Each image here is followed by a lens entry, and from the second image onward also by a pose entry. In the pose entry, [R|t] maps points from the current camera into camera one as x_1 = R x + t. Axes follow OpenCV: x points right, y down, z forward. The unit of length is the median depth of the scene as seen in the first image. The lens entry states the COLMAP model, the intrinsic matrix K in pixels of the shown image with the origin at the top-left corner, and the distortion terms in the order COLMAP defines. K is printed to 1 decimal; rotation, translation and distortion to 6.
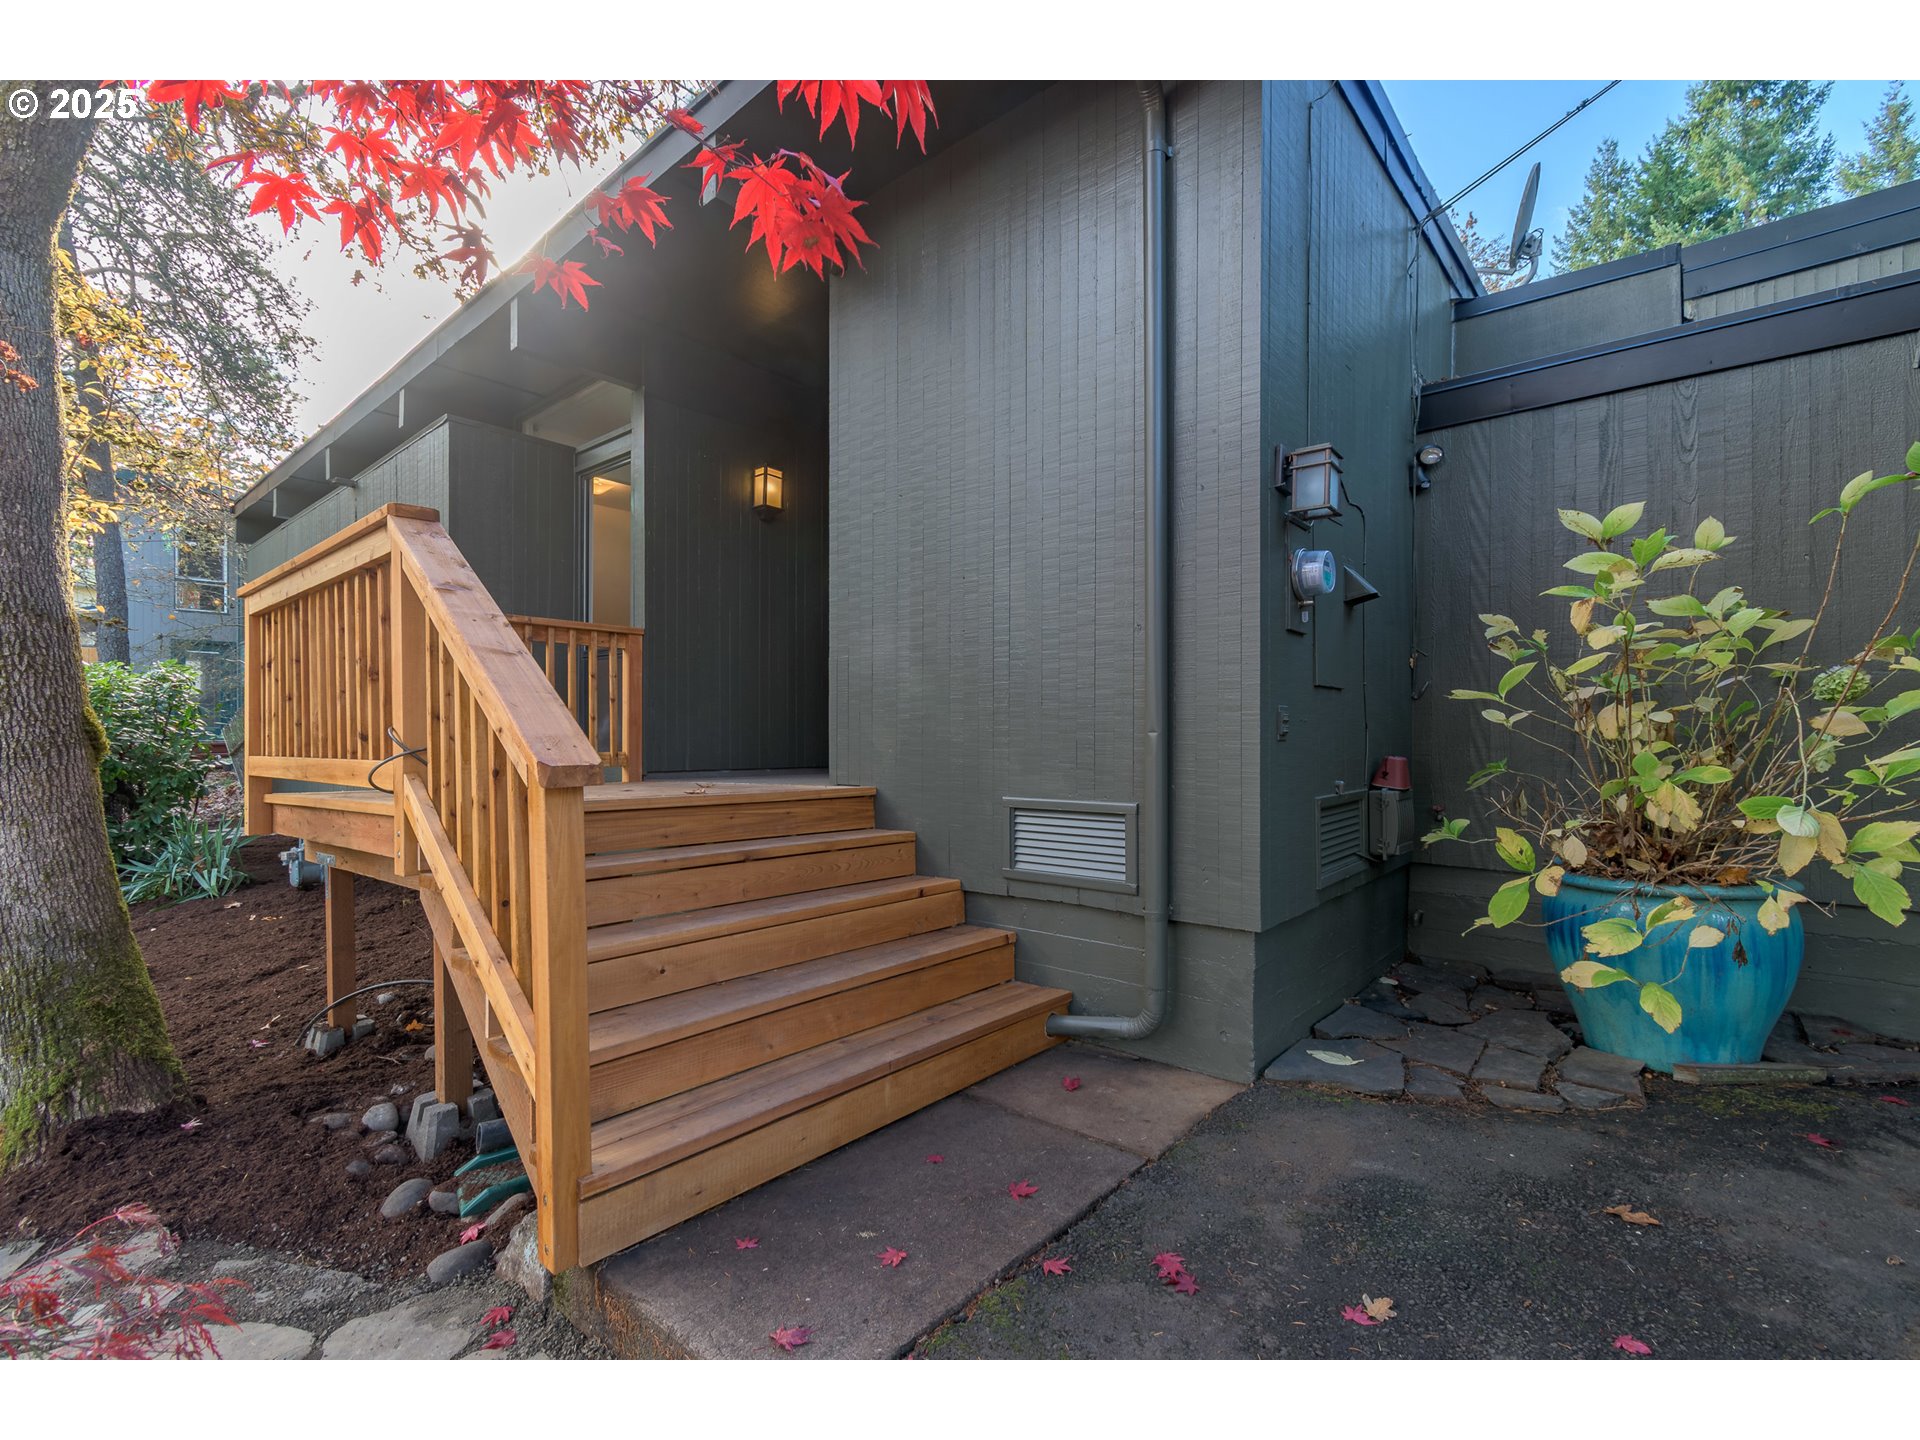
lens RADIAL K [[865.8, 0, 960.2], [0, 865.8, 746.7], [0, 0, 1]] dist [-0.001960, 0.000284]
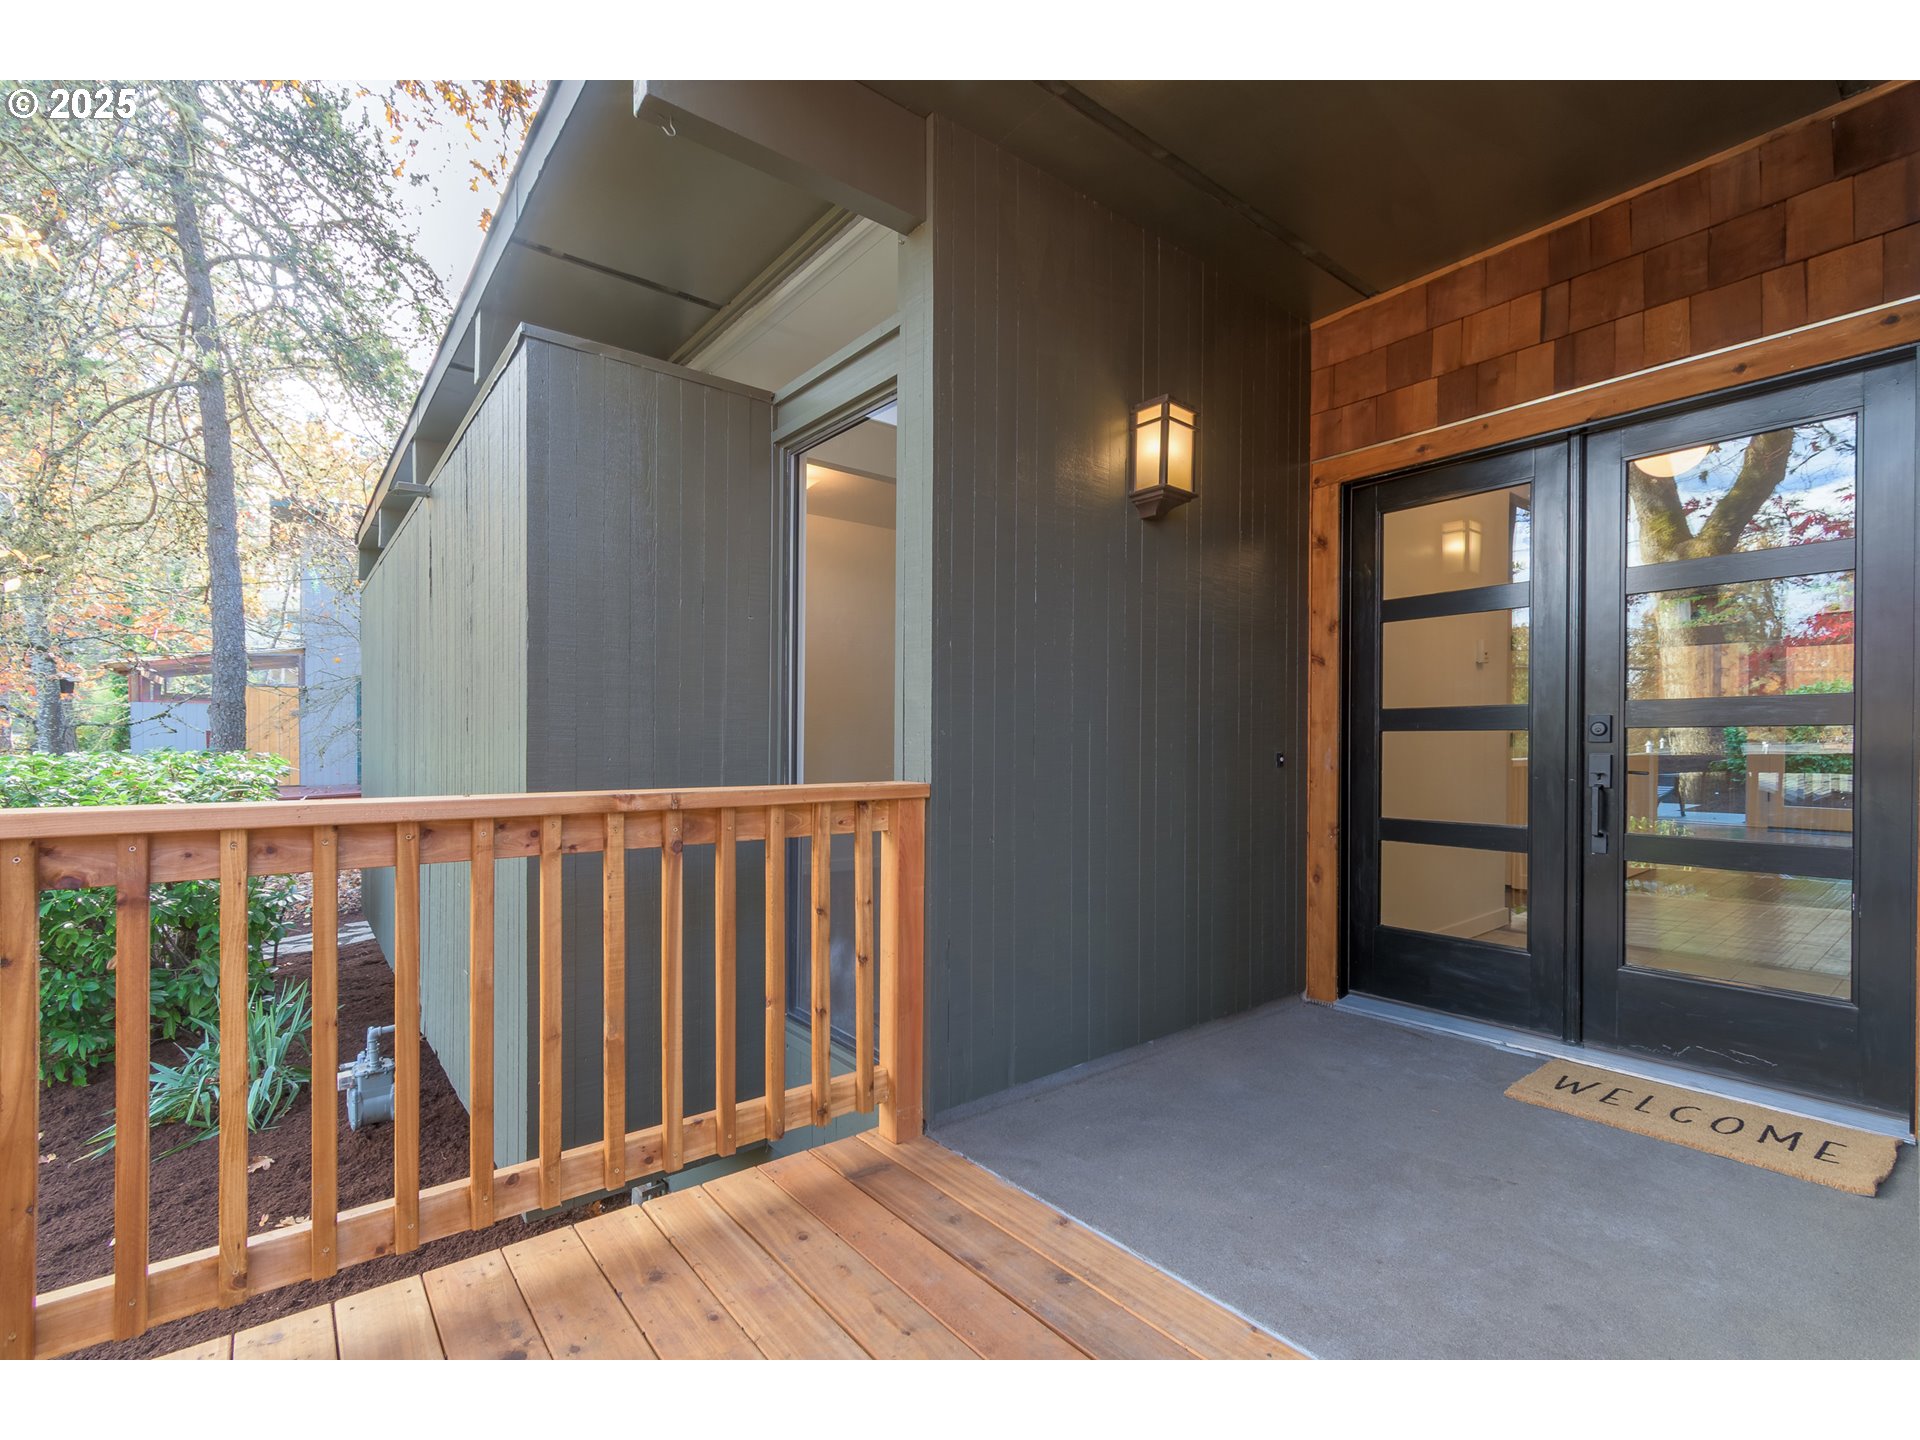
lens RADIAL K [[865.8, 0, 960.2], [0, 865.8, 746.7], [0, 0, 1]] dist [-0.001960, 0.000284]
pose [[0.983394, 0.001798, -0.181474, -0.247582], [-0.001535, 0.999998, 0.001589, -0.140948], [0.181477, -0.001284, 0.983394, 0.526610]]
